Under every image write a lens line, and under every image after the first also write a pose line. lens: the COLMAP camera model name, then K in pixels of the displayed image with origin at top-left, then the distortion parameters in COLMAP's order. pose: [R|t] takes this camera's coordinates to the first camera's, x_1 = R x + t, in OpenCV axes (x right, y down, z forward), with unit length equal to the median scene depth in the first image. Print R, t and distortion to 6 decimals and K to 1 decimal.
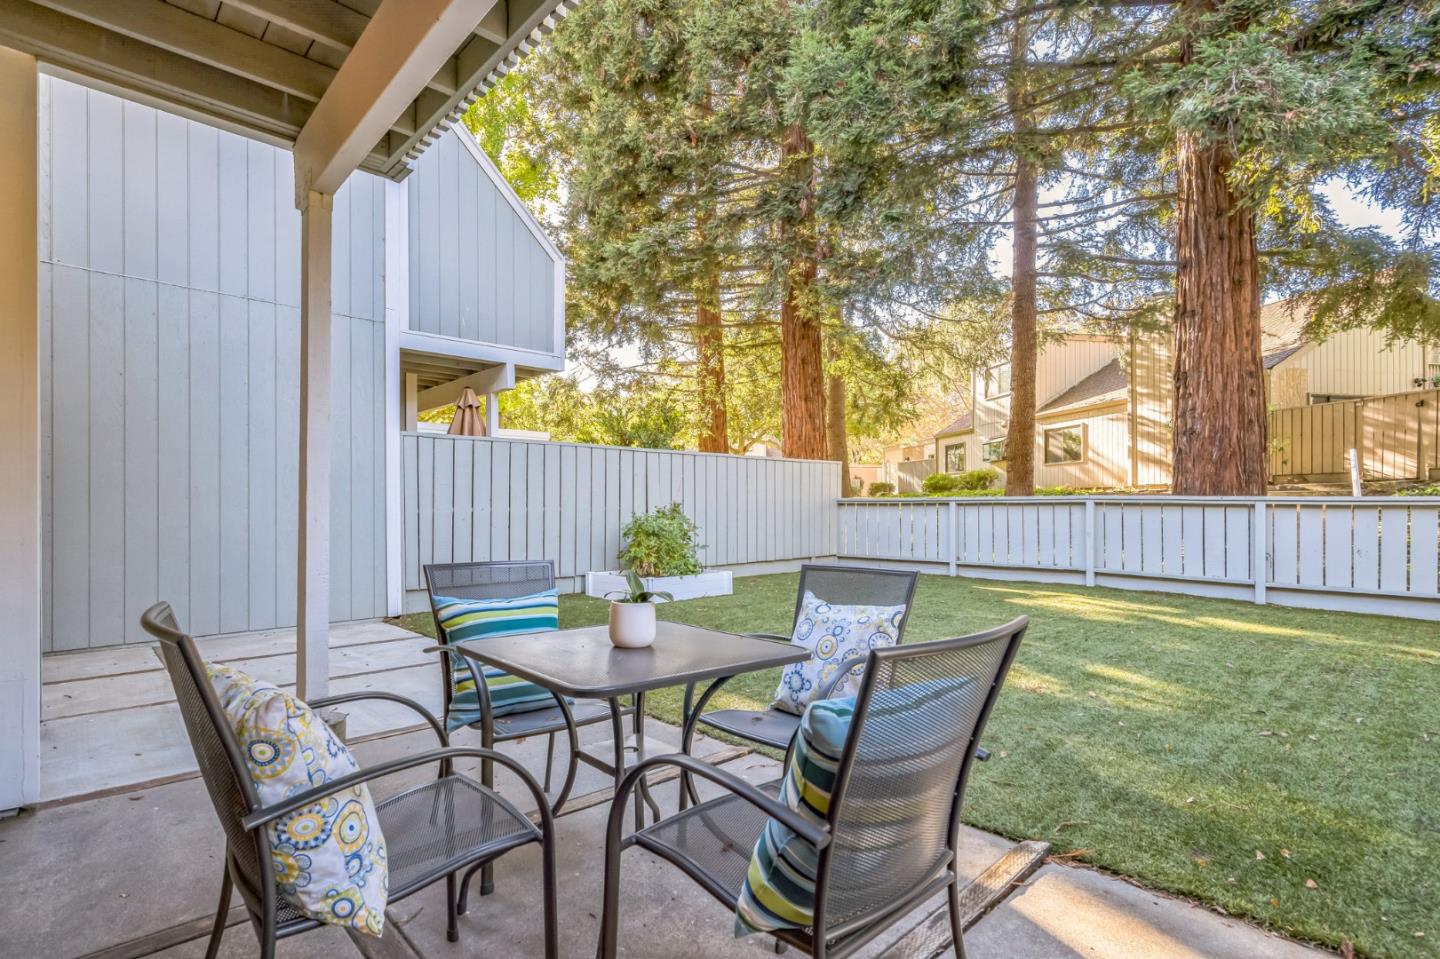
lens RADIAL K [[673.4, 0, 720.4], [0, 673.4, 512.2], [0, 0, 1]] dist [0.000270, 0.000128]
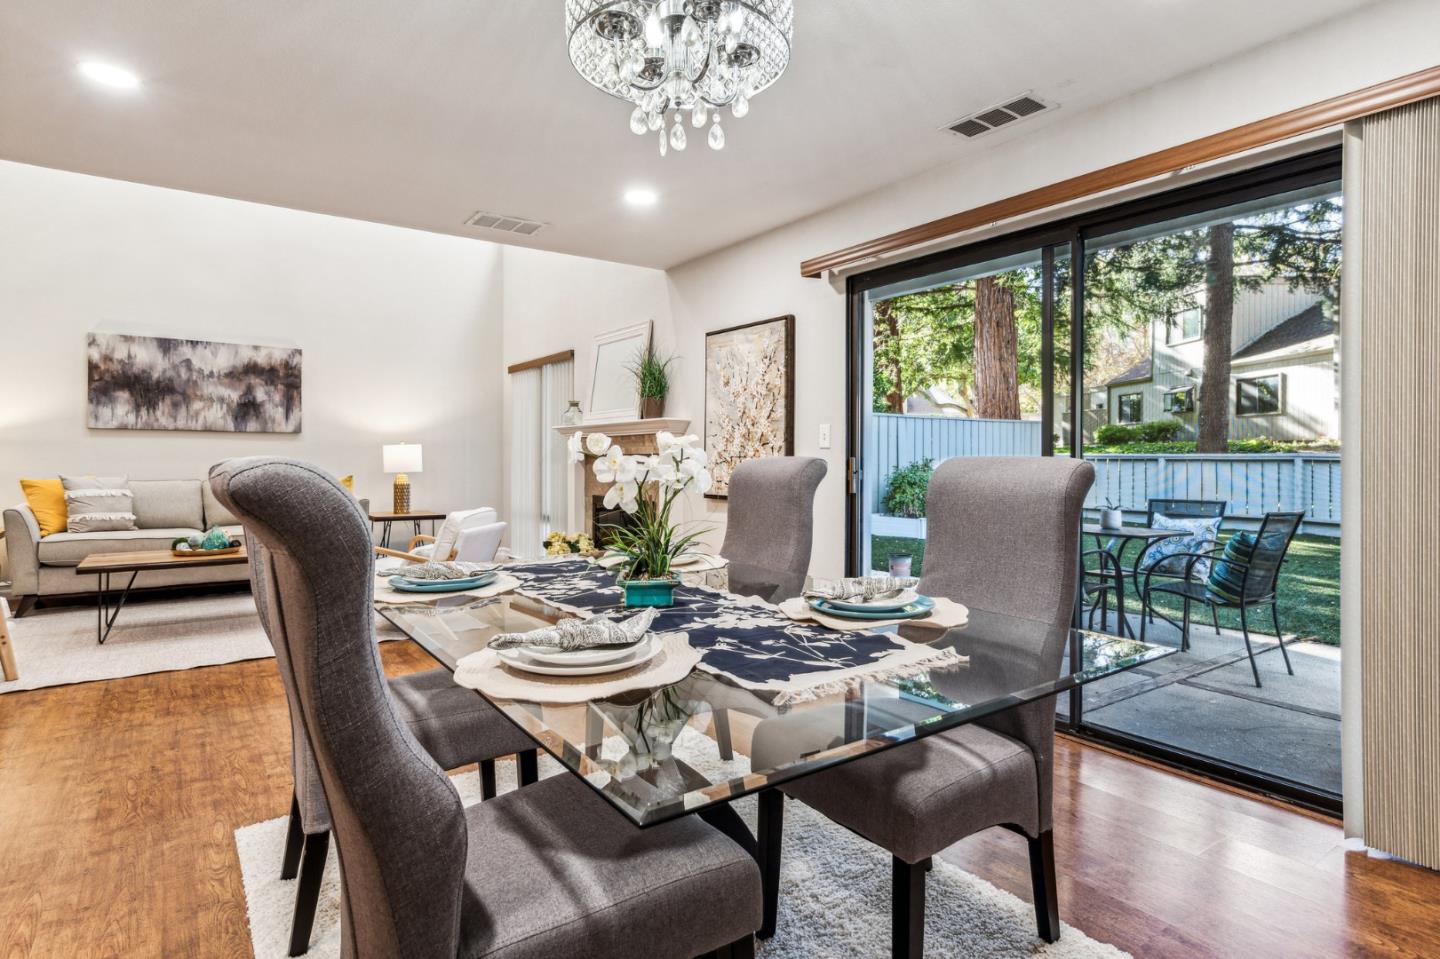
lens RADIAL K [[753.0, 0, 716.7], [0, 753.0, 454.4], [0, 0, 1]] dist [0.004044, 0.000160]
pose [[0.990276, 0.004977, -0.139025, -0.105144], [-0.006483, 0.999925, -0.010381, -0.002109], [0.138963, 0.011181, 0.990234, -0.167183]]
